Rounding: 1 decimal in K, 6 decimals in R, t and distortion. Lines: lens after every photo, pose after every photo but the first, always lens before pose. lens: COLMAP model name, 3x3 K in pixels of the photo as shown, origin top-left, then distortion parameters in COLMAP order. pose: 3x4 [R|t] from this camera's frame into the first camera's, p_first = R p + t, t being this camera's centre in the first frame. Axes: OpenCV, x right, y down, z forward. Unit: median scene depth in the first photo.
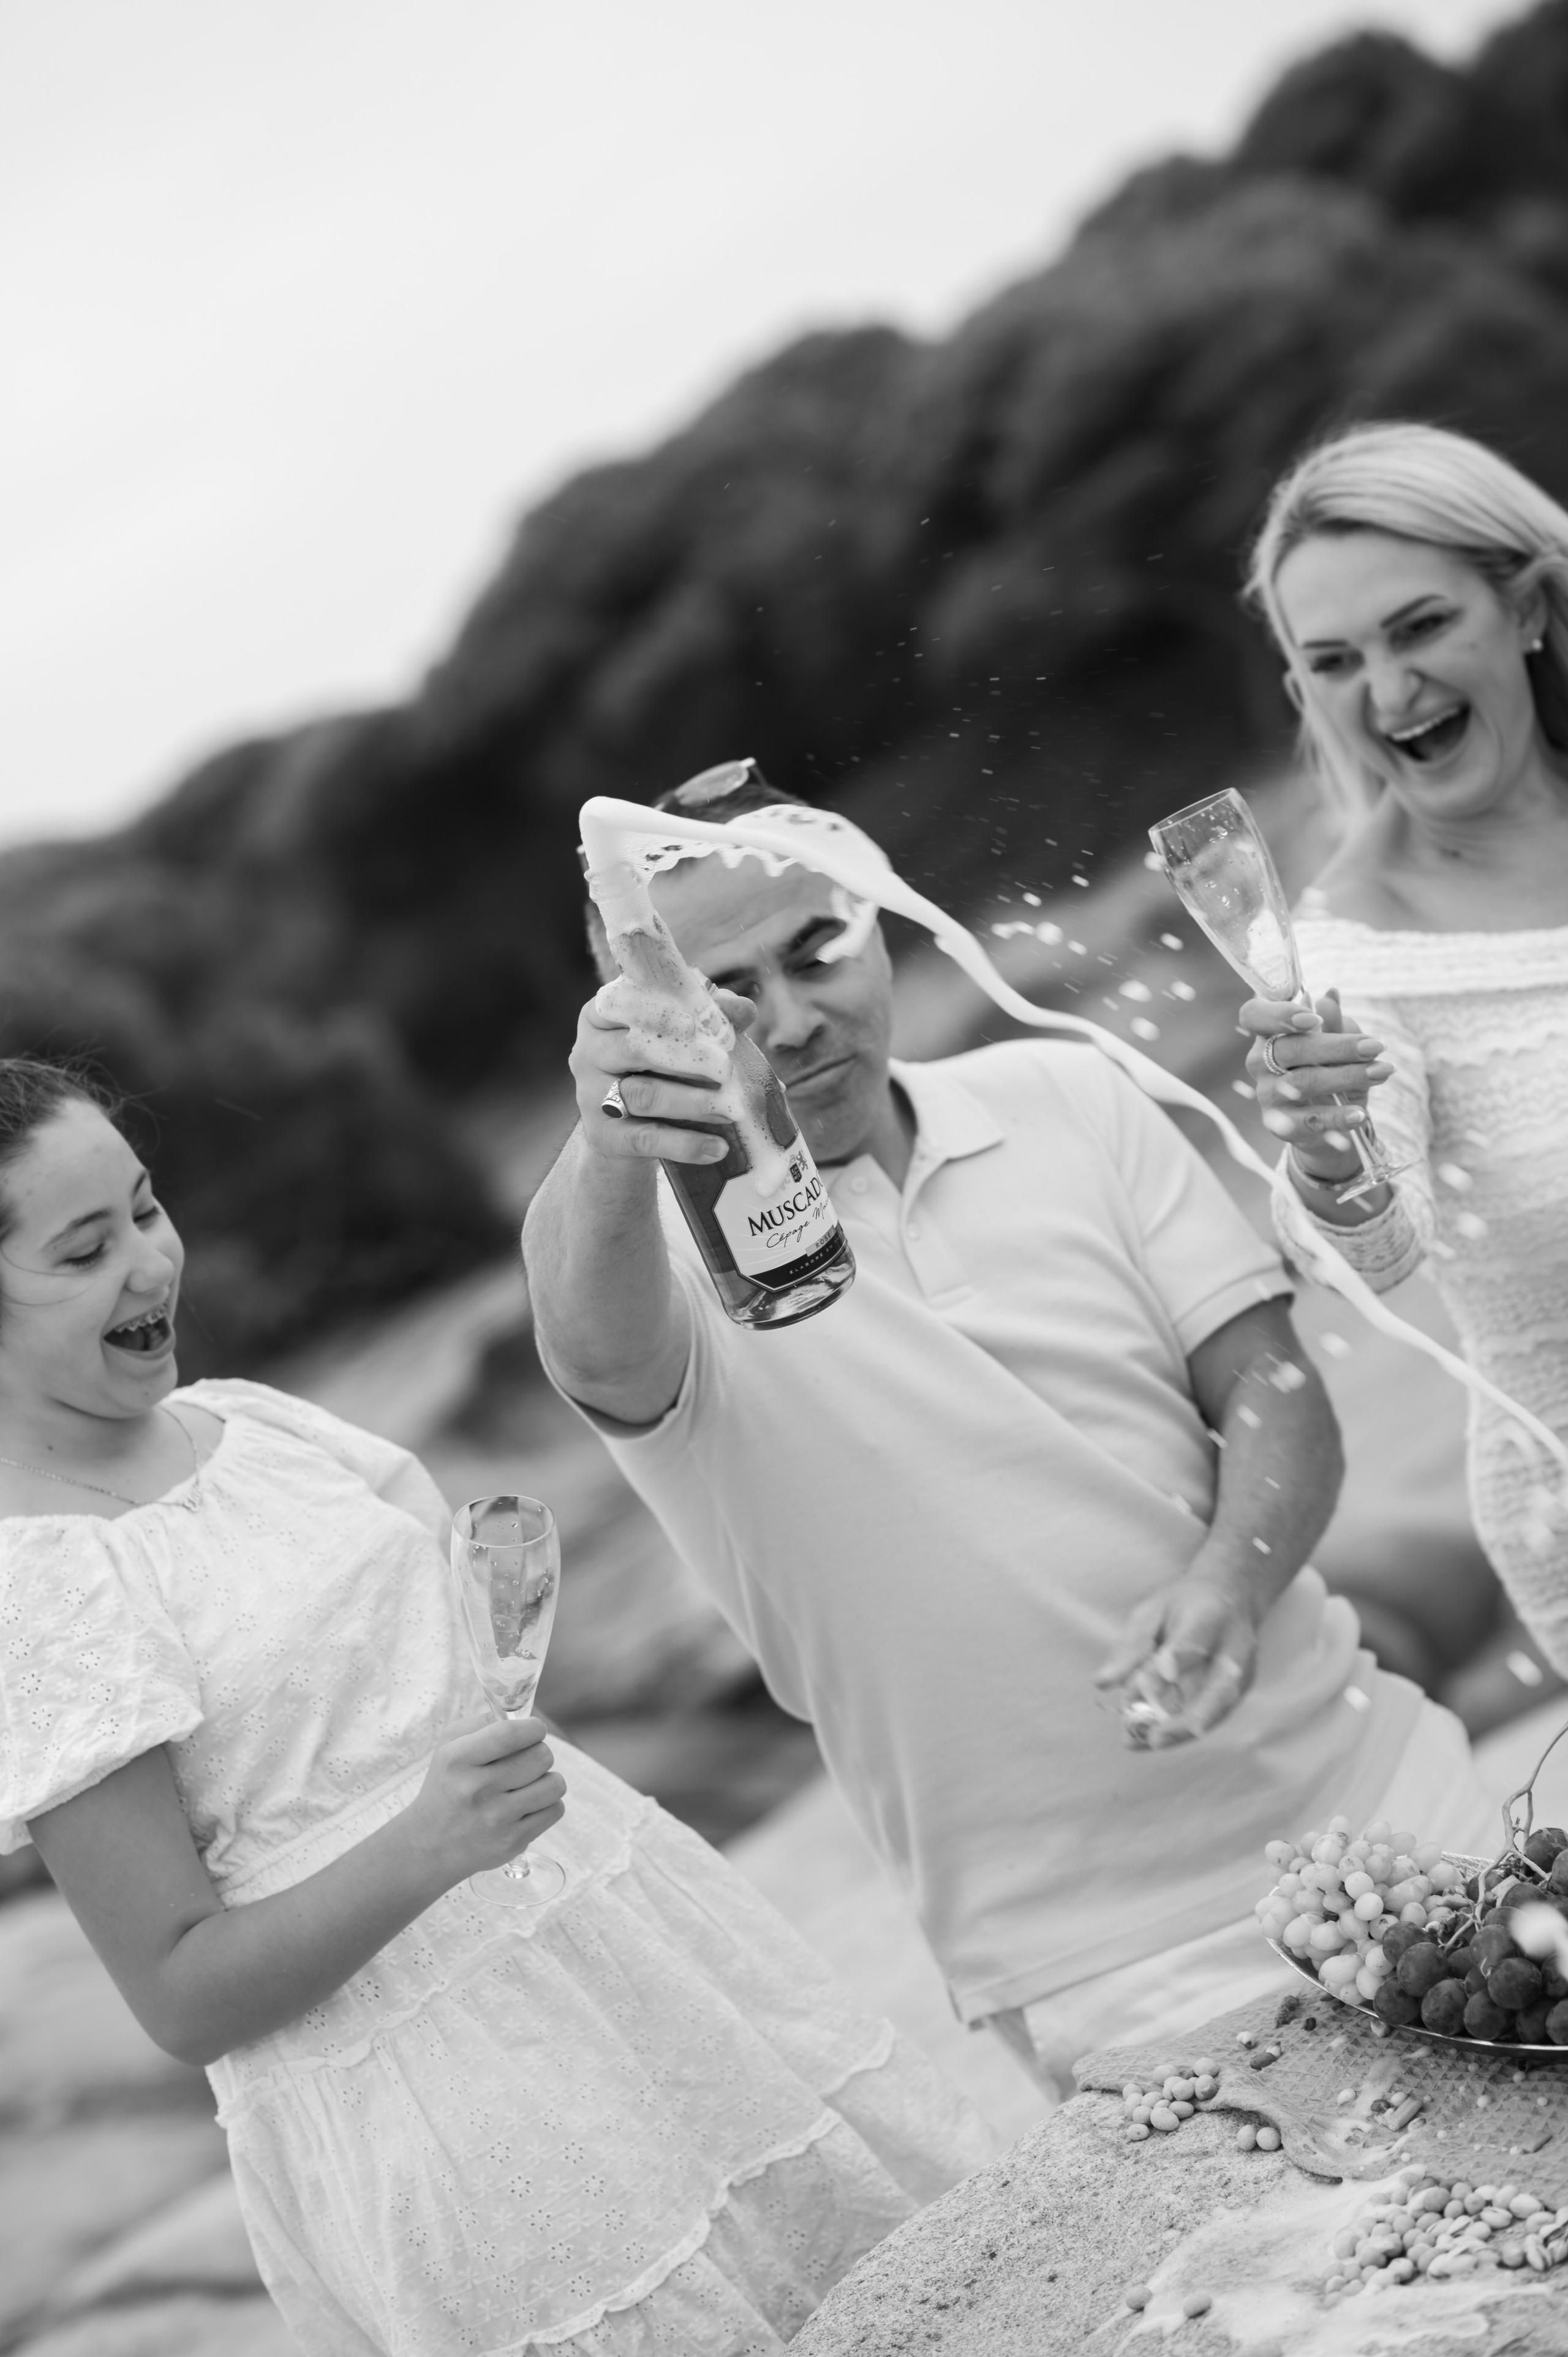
lens RADIAL K [[6283.0, 0, 767.1], [0, 6283.0, 1178.9], [0, 0, 1]] dist [-0.048814, 0.000000]
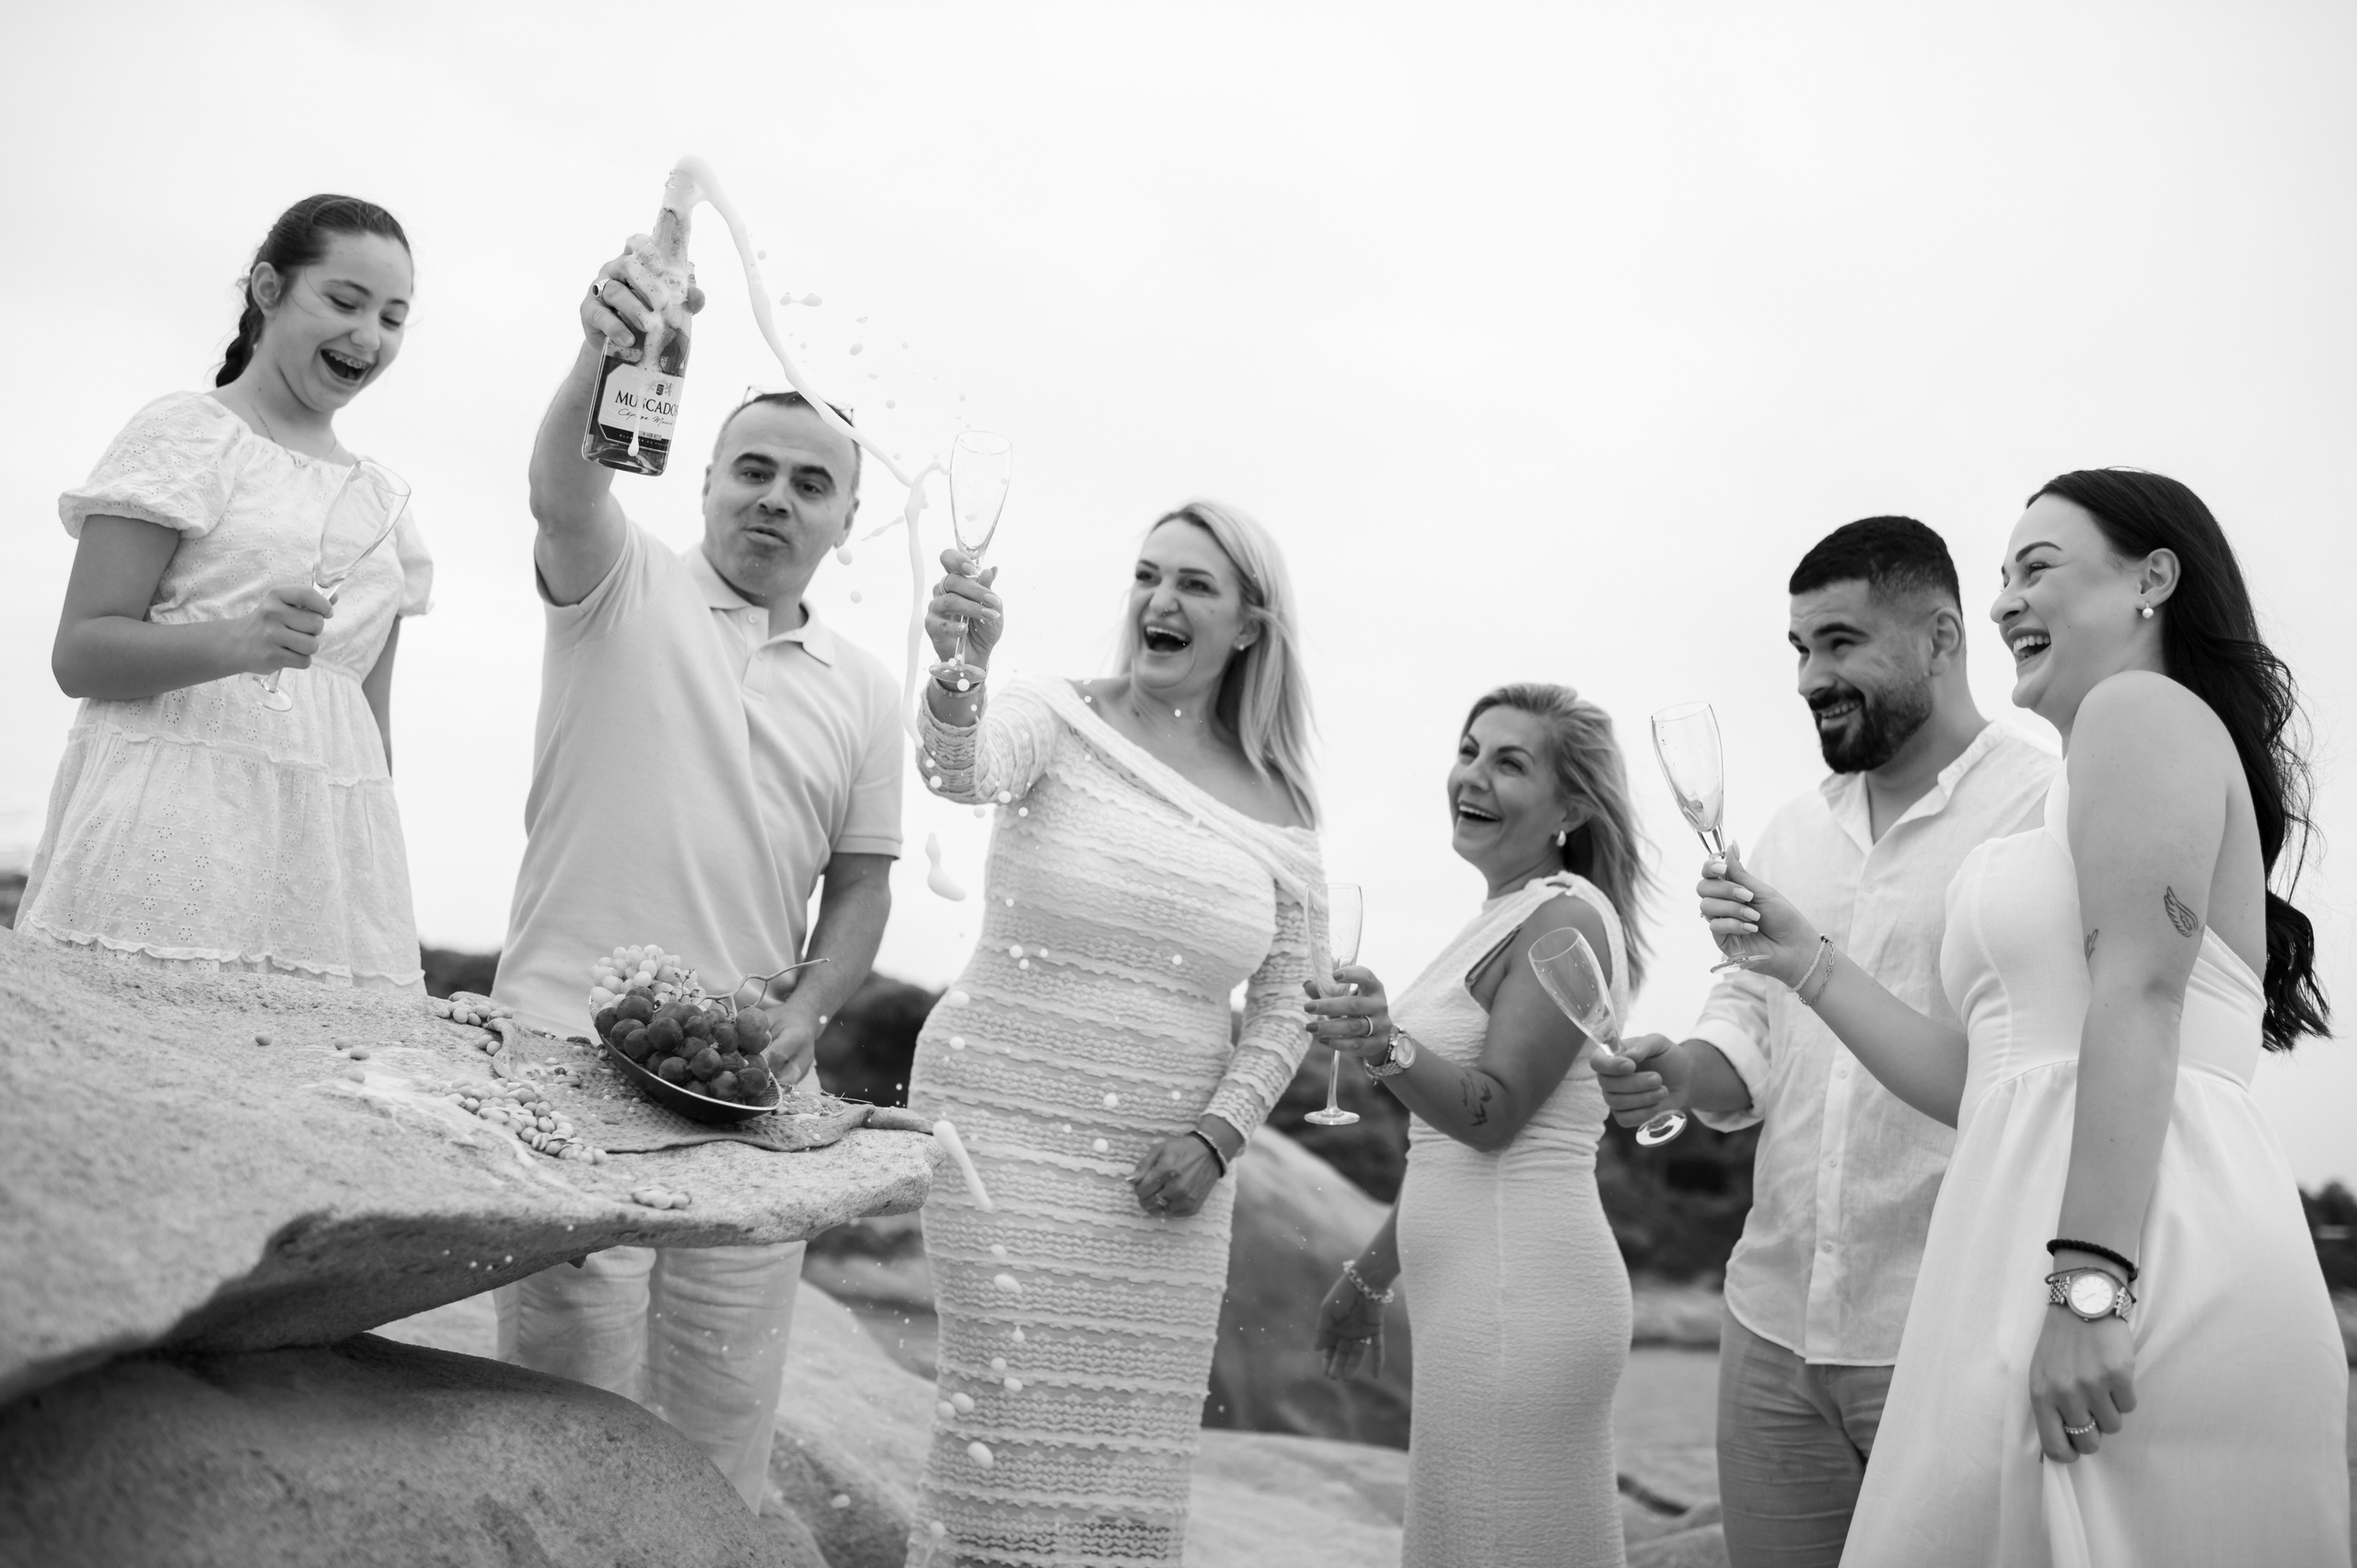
lens RADIAL K [[2538.3, 0, 1184.1], [0, 2538.3, 797.9], [0, 0, 1]] dist [-0.073523, 0.000000]
pose [[0.796176, 0.602364, -0.057111, 0.196850], [-0.599556, 0.772697, -0.208501, 0.122474], [-0.081464, 0.200244, 0.976353, 0.338059]]
